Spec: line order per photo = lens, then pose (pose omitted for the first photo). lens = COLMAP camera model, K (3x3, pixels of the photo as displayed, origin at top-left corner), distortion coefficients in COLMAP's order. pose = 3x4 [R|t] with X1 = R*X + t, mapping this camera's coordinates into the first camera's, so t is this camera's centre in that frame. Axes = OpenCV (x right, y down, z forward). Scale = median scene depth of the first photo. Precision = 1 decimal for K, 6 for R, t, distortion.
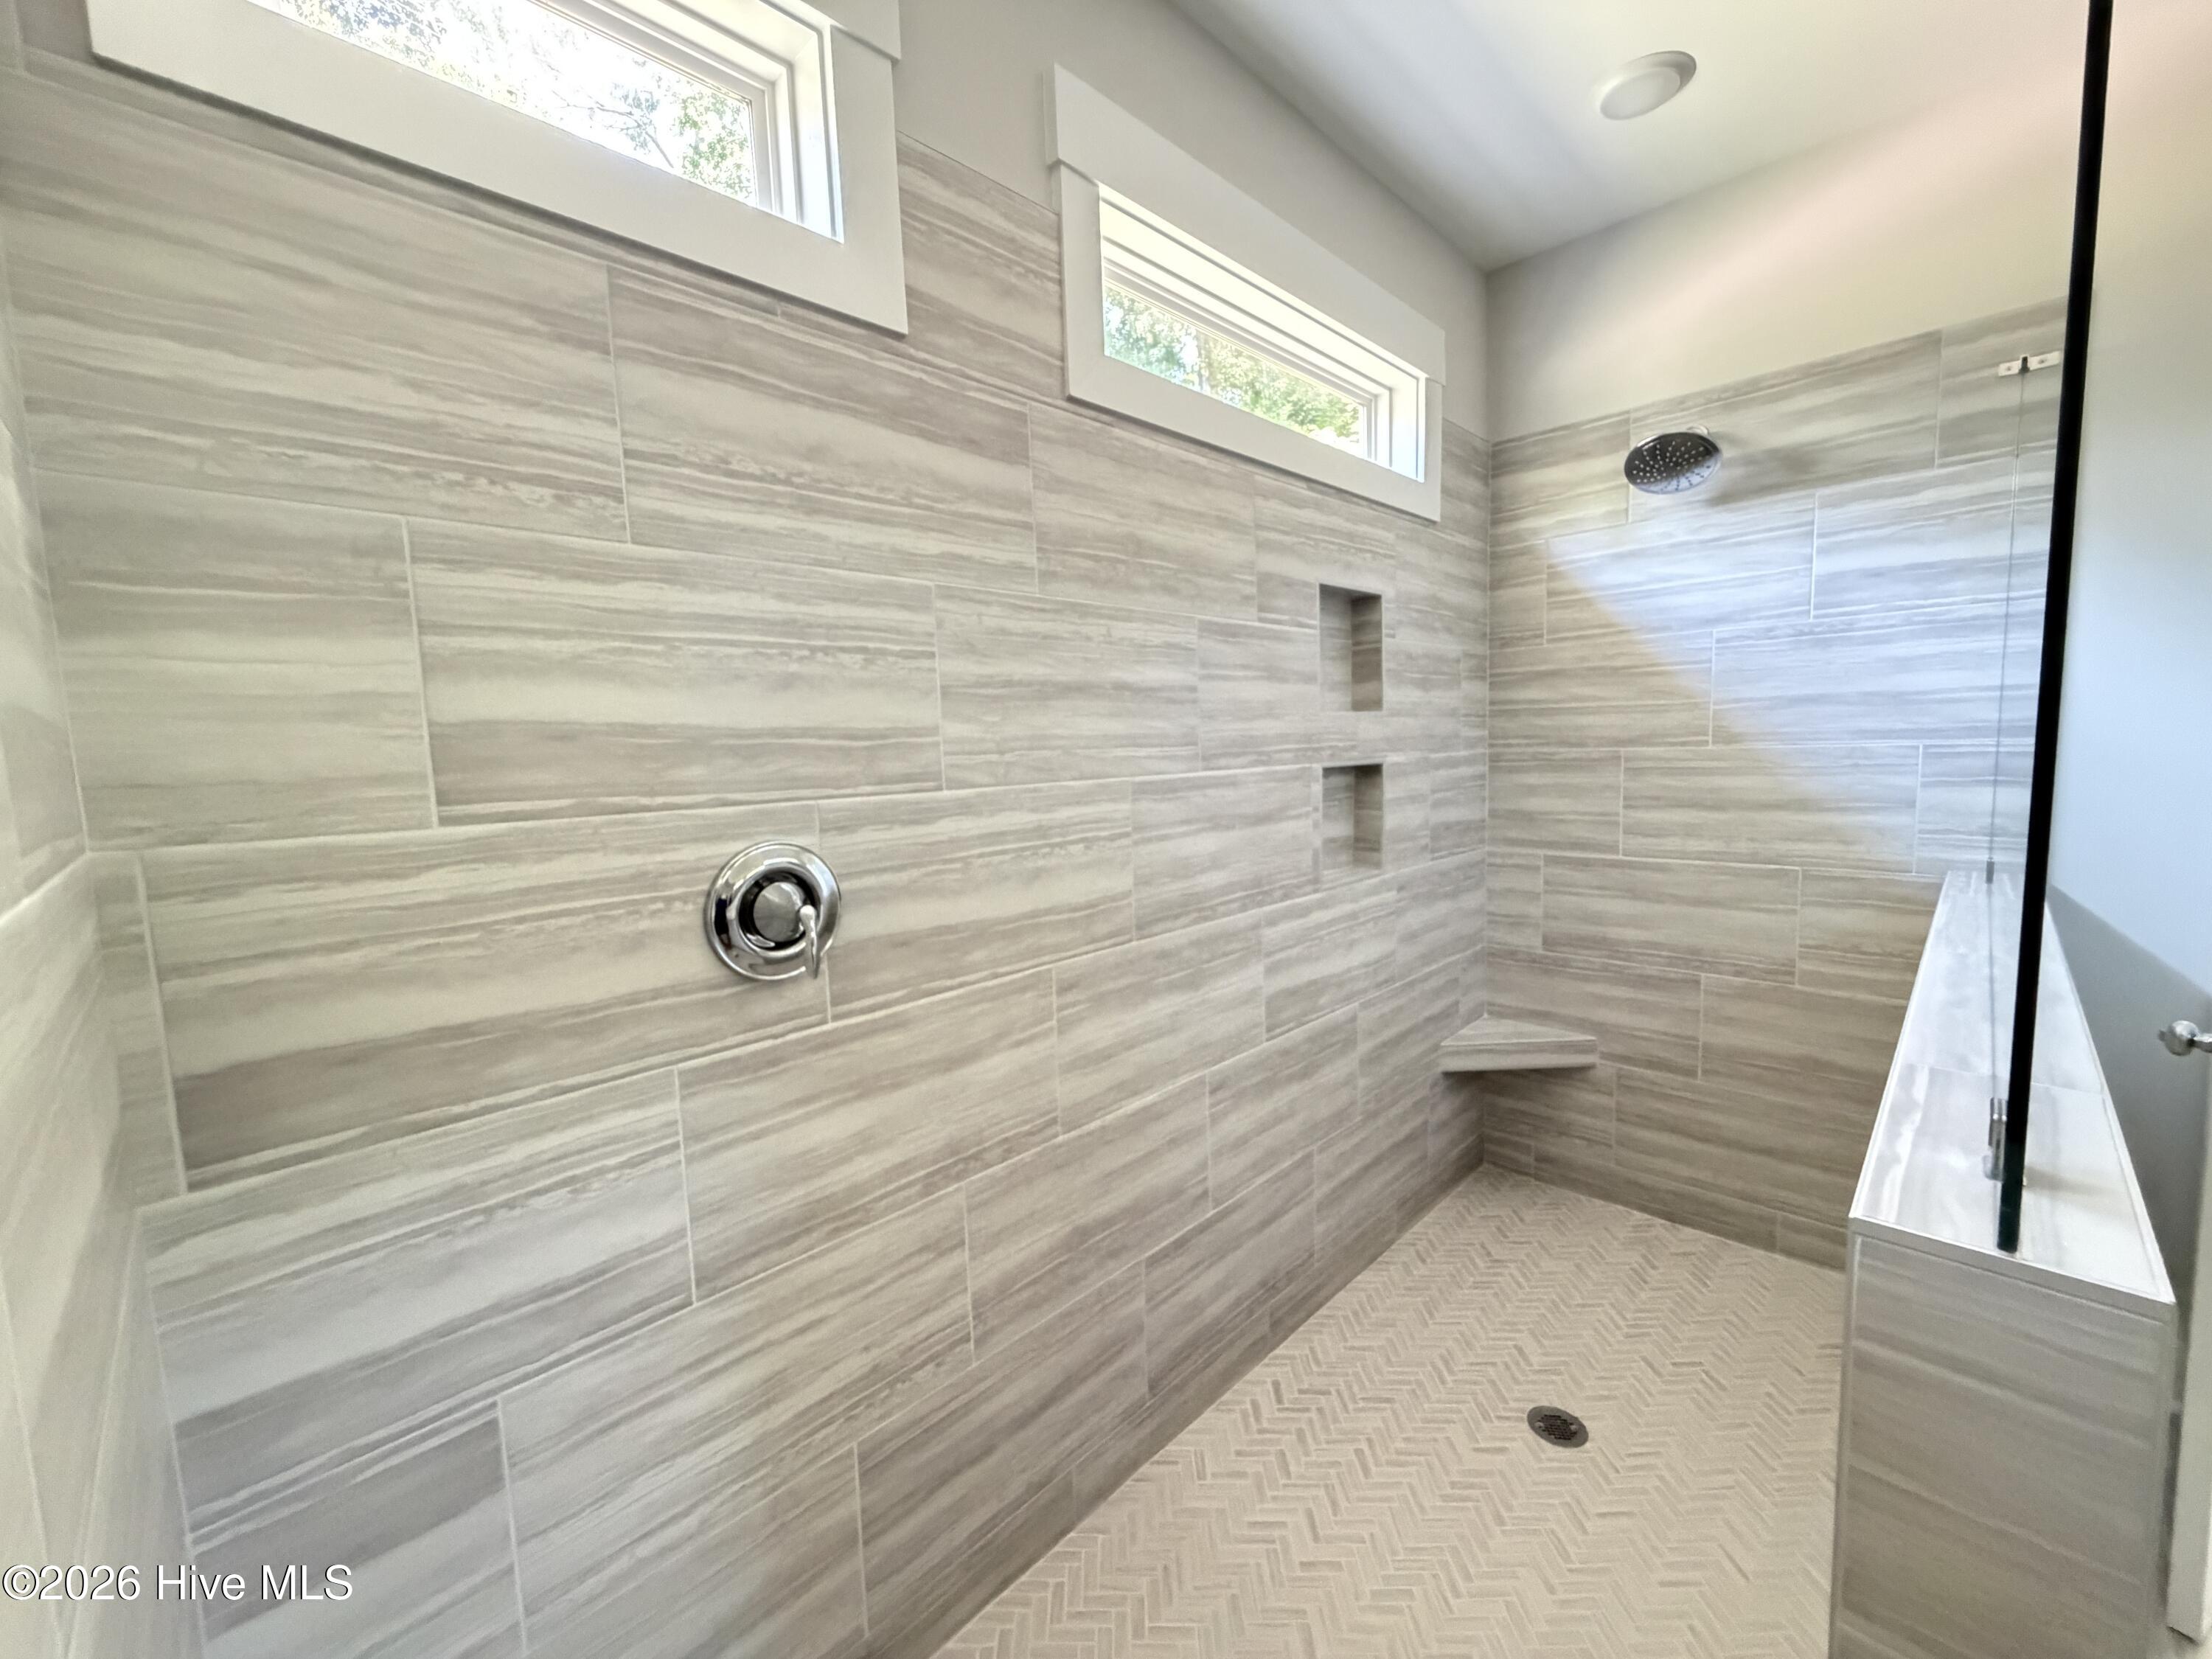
lens RADIAL K [[883.1, 0, 1106.0], [0, 883.1, 829.5], [0, 0, 1]] dist [0.000132, 0.000258]
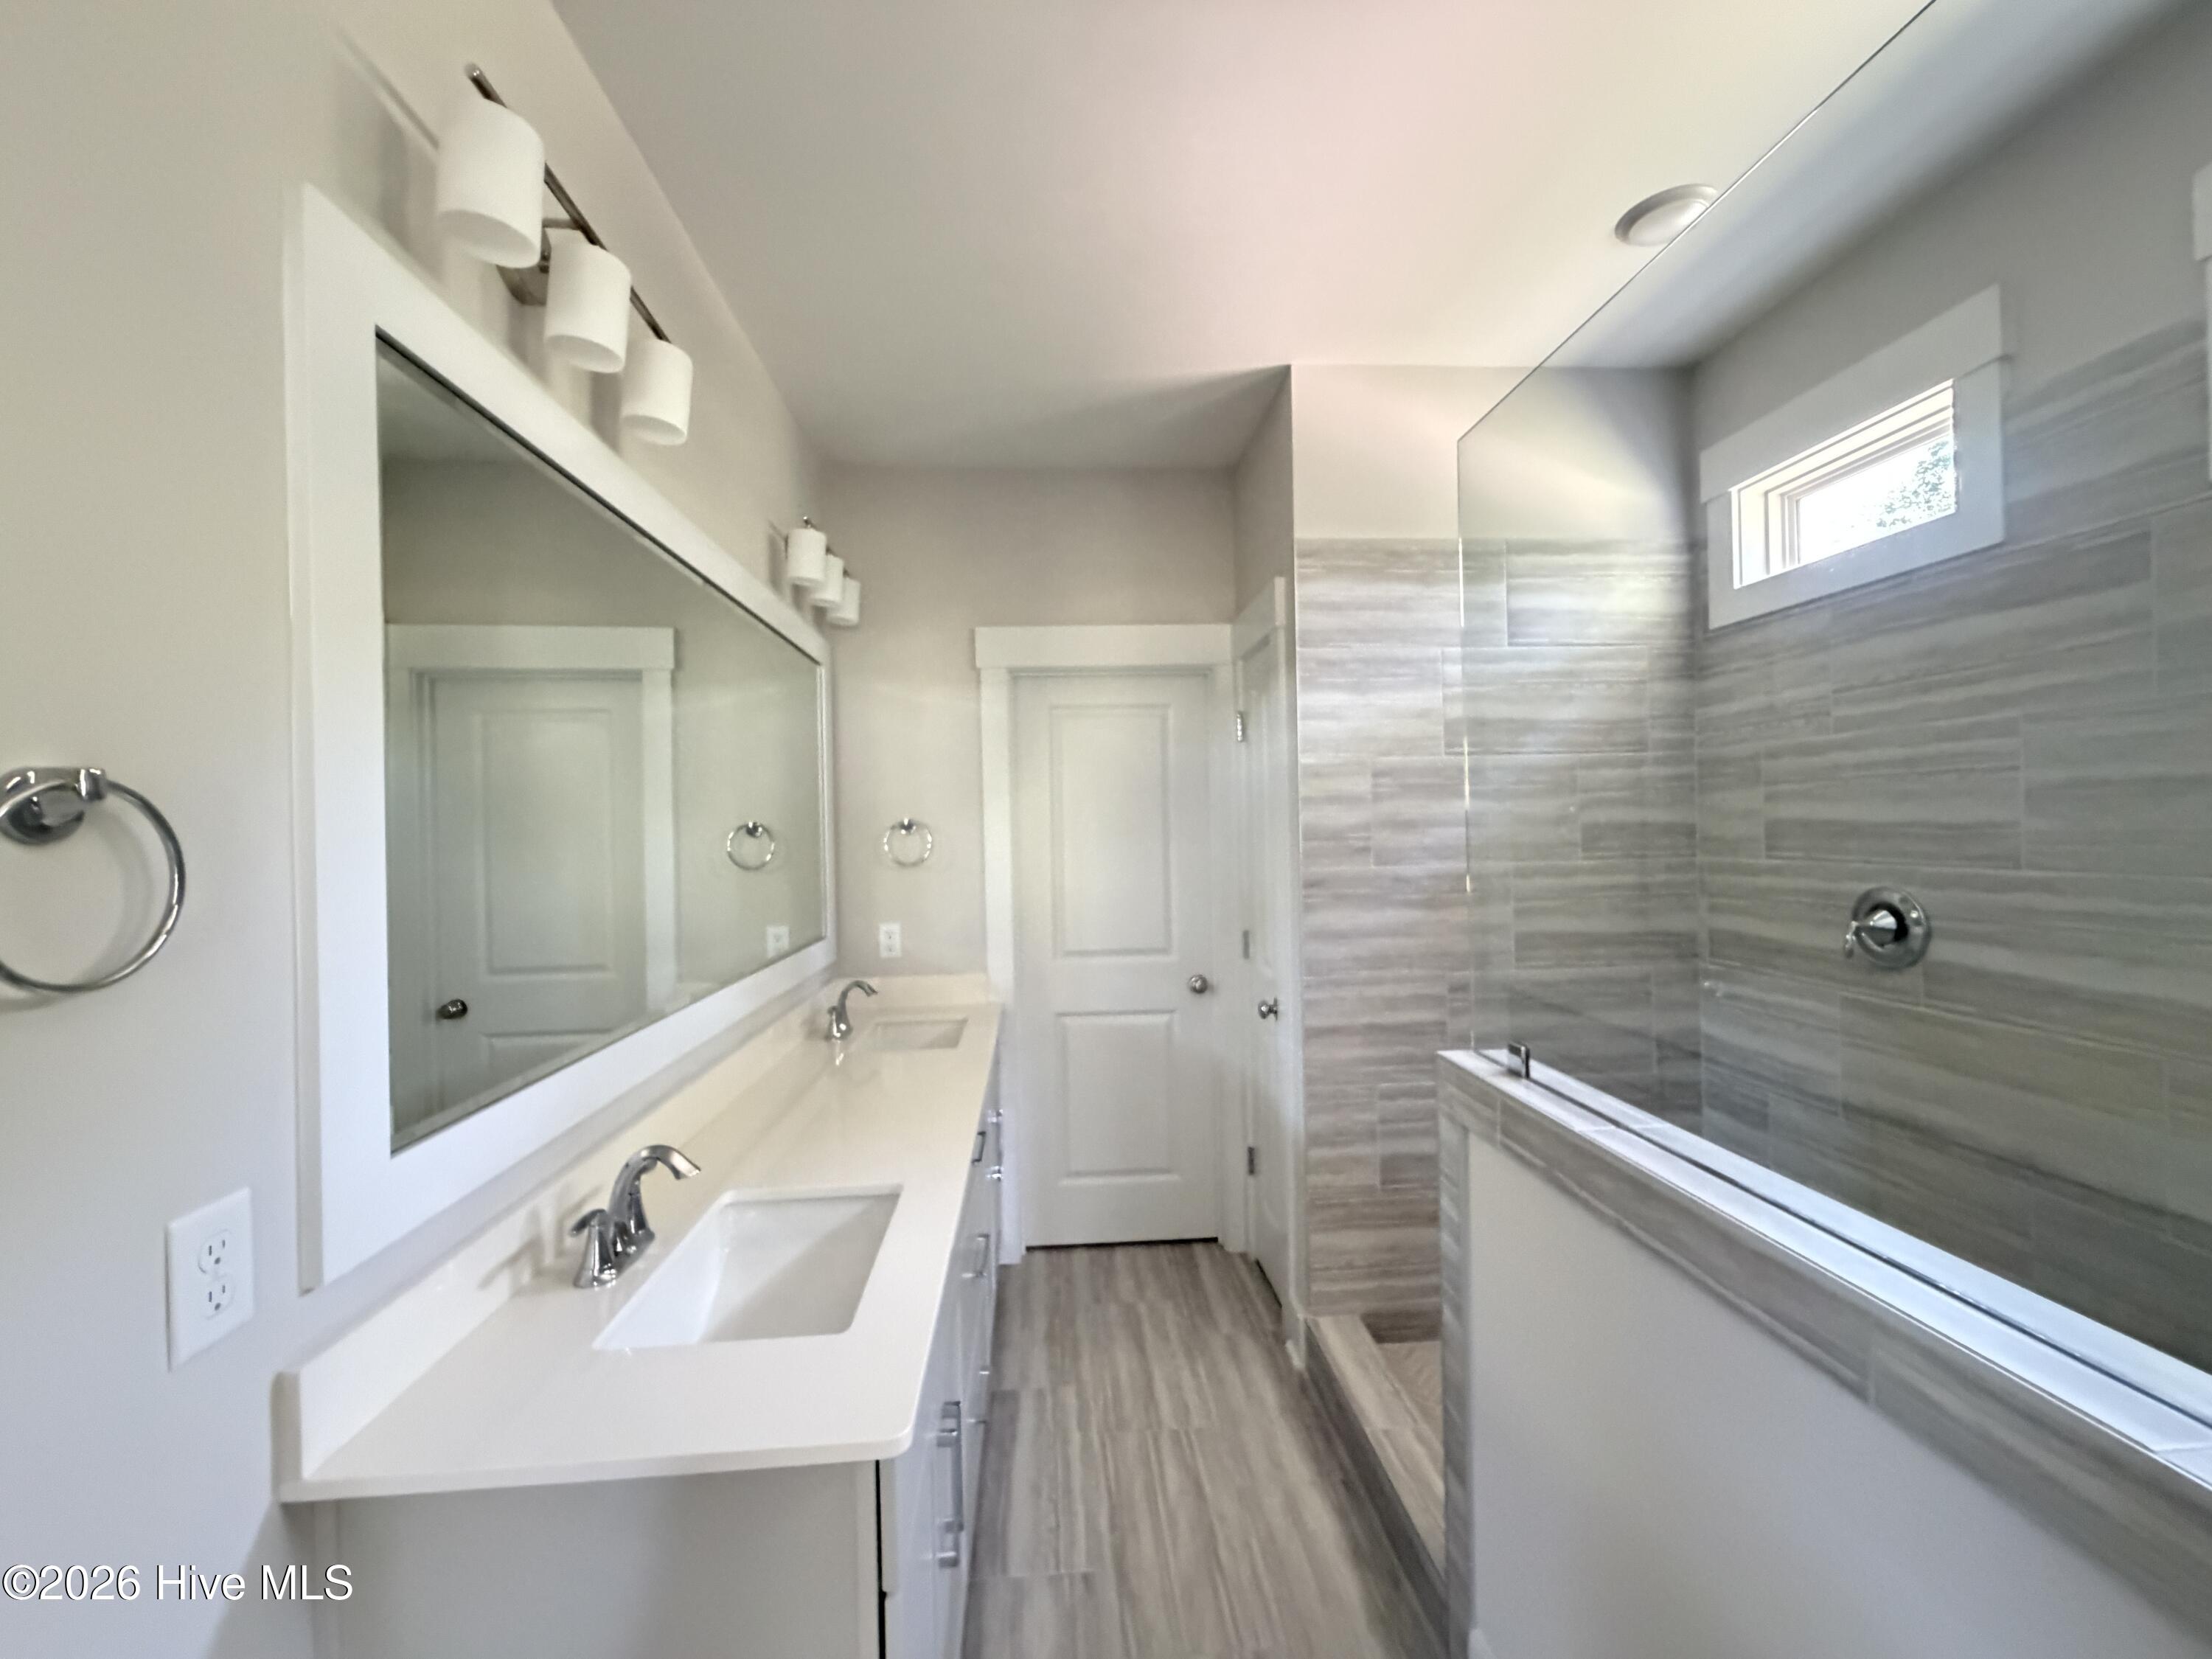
lens RADIAL K [[883.1, 0, 1106.0], [0, 883.1, 829.5], [0, 0, 1]] dist [0.000132, 0.000258]
pose [[-0.652511, 0.052370, -0.755967, 1.644678], [-0.026840, 0.995386, 0.092123, -0.184618], [0.757304, 0.080402, -0.648095, 0.806276]]
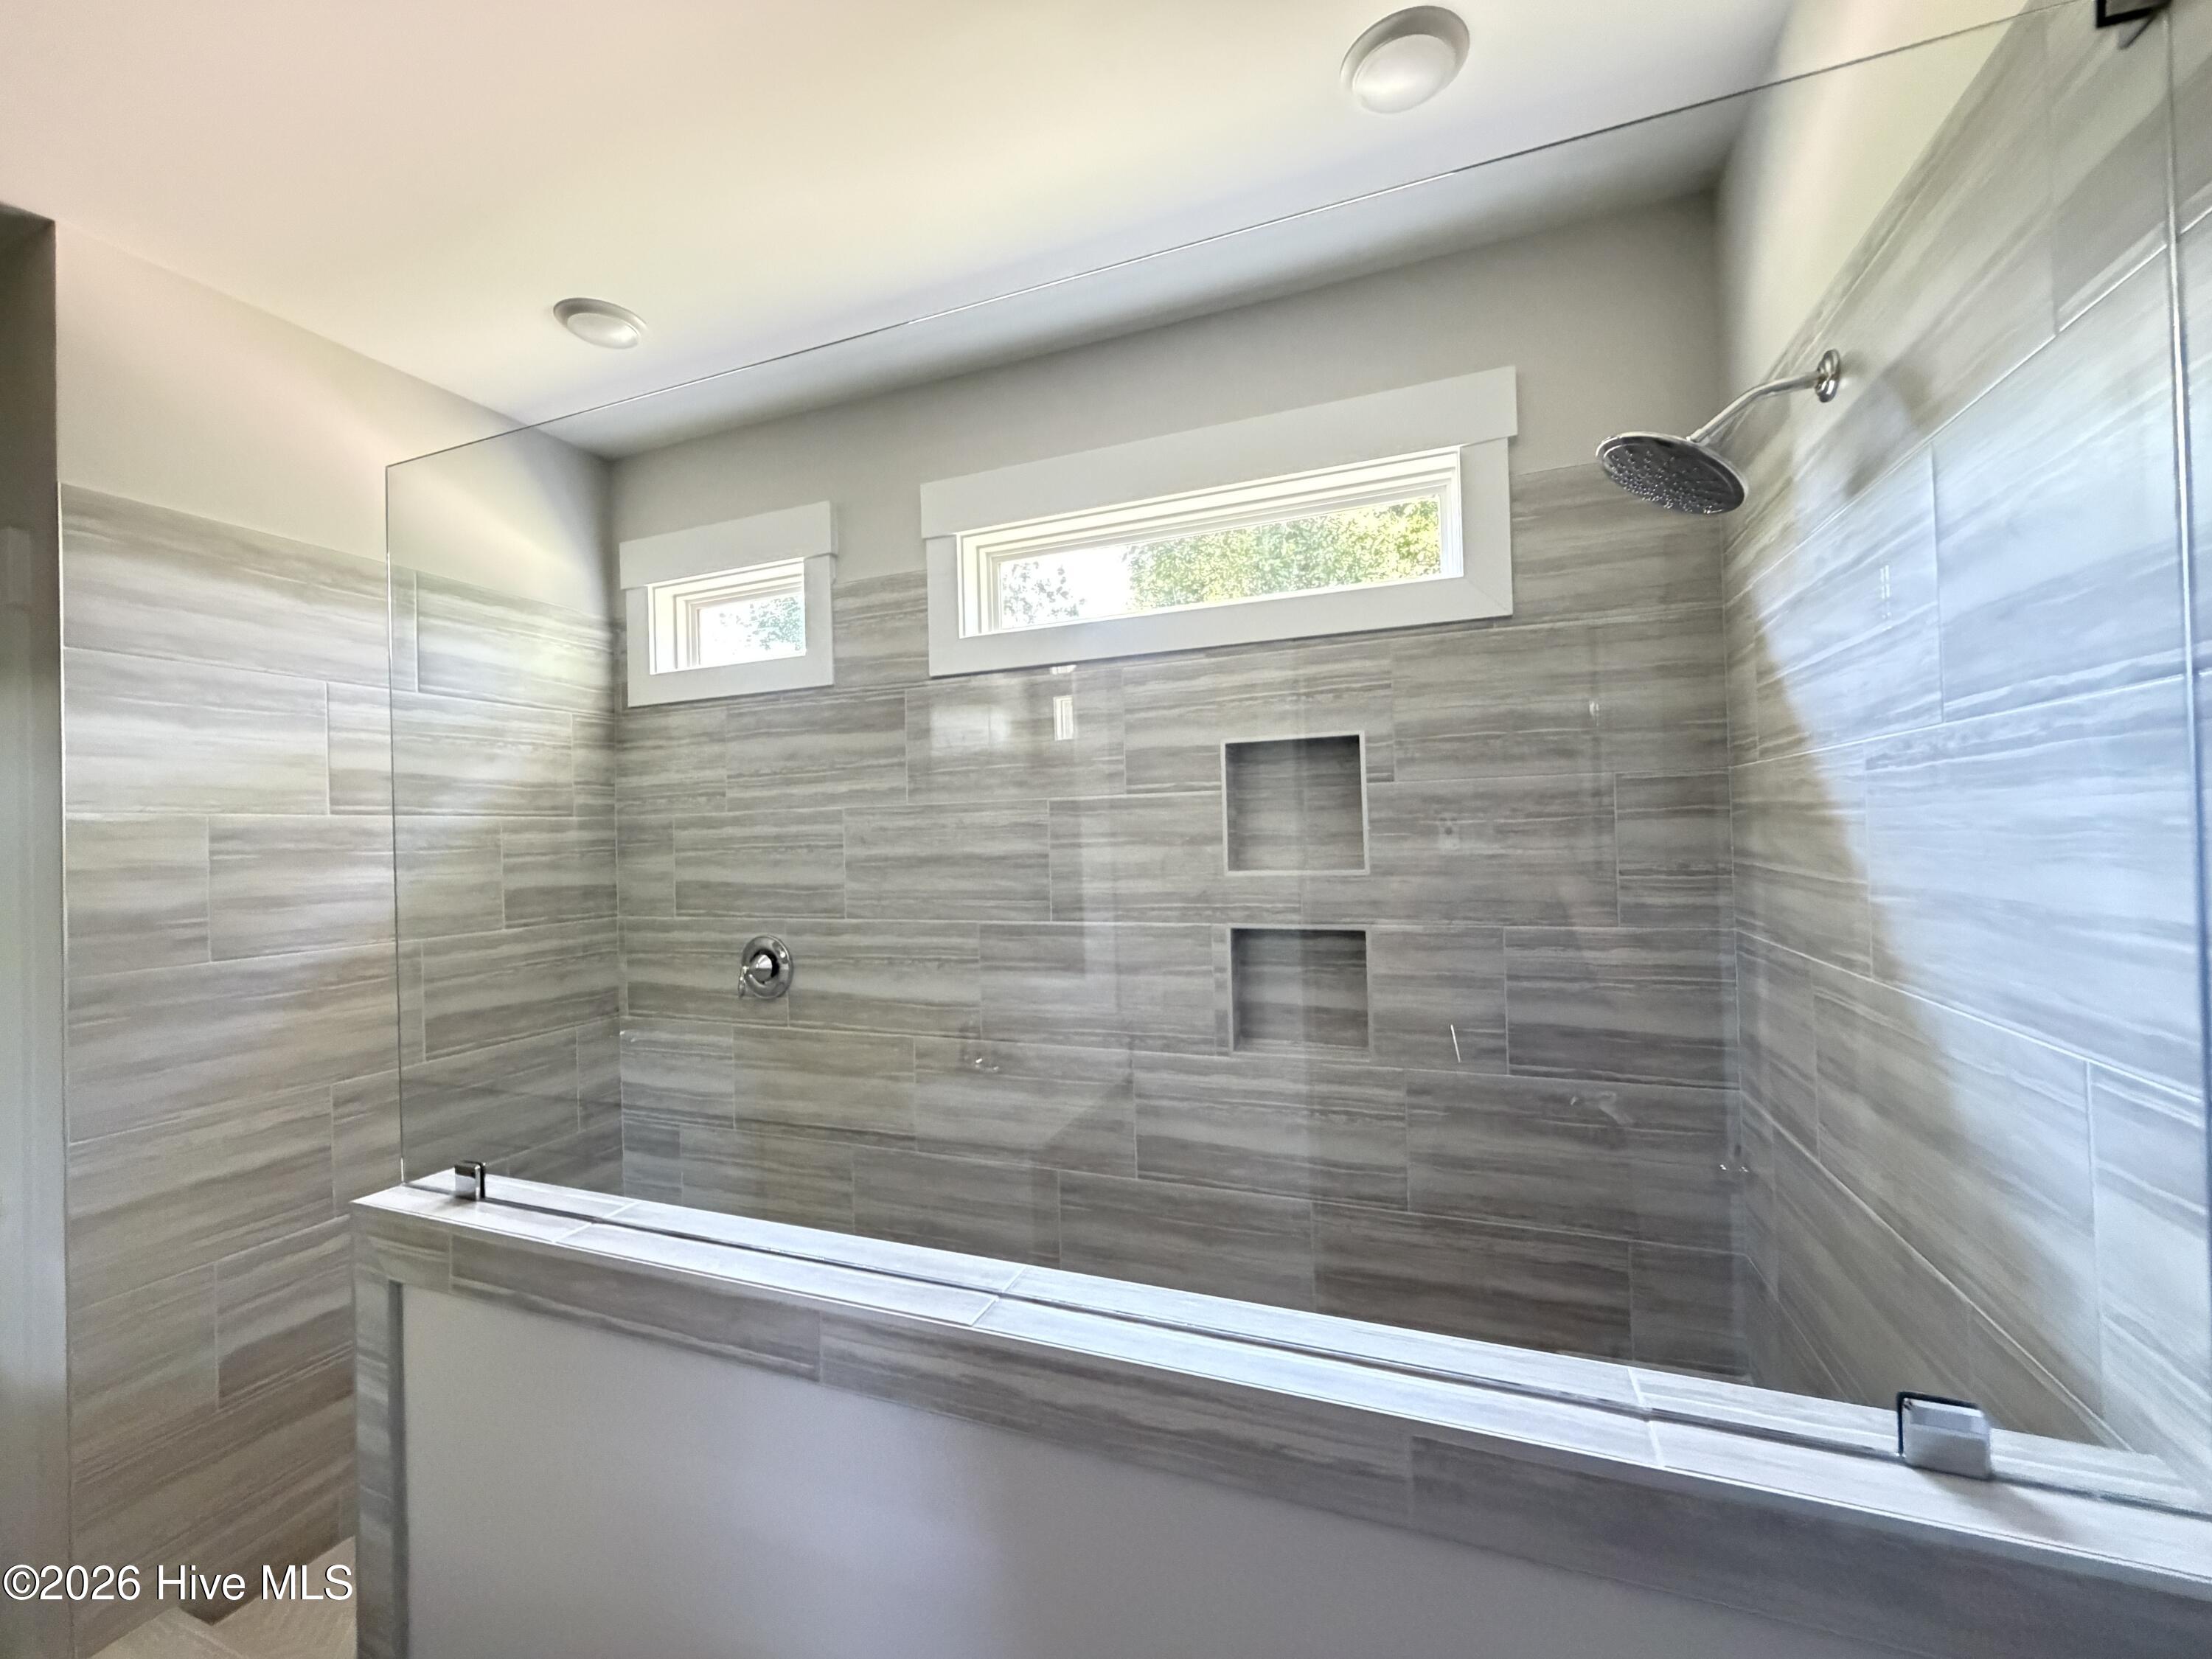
lens RADIAL K [[873.9, 0, 1096.2], [0, 873.9, 834.0], [0, 0, 1]] dist [0.001556, 0.000237]
pose [[0.401533, 0.019915, -0.915628, 1.651542], [-0.076171, 0.997026, -0.011718, -0.234208], [0.912671, 0.074450, 0.401856, 0.724210]]
